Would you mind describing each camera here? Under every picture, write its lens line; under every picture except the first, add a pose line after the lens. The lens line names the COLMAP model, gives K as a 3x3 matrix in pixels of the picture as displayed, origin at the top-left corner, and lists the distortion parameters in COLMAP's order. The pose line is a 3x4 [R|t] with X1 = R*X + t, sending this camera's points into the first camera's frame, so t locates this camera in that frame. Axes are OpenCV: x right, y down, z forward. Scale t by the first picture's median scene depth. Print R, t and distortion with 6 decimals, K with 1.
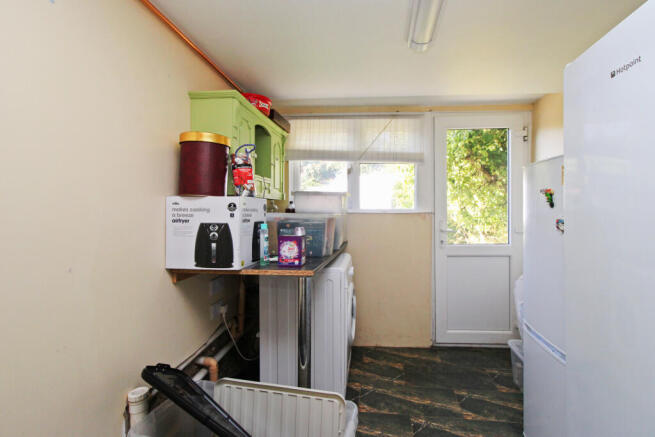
lens RADIAL K [[314.3, 0, 343.4], [0, 314.3, 207.5], [0, 0, 1]] dist [-0.001322, 0.002241]
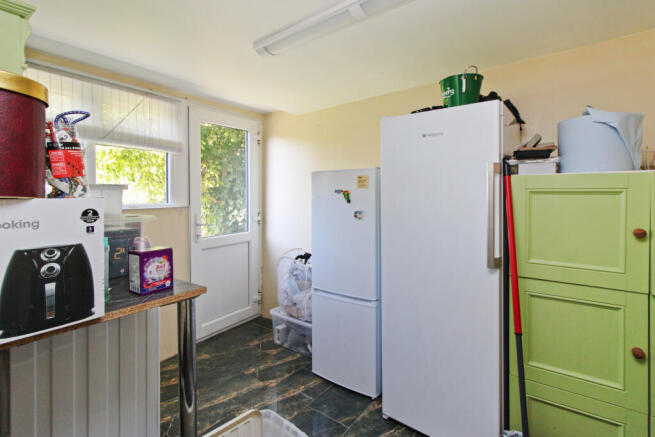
lens RADIAL K [[314.3, 0, 329.1], [0, 314.3, 195.8], [0, 0, 1]] dist [-0.001322, 0.002241]
pose [[0.519620, -0.007223, 0.854367, -0.428269], [0.004530, 0.999974, 0.005699, -0.027912], [-0.854385, 0.000909, 0.519639, 0.200664]]
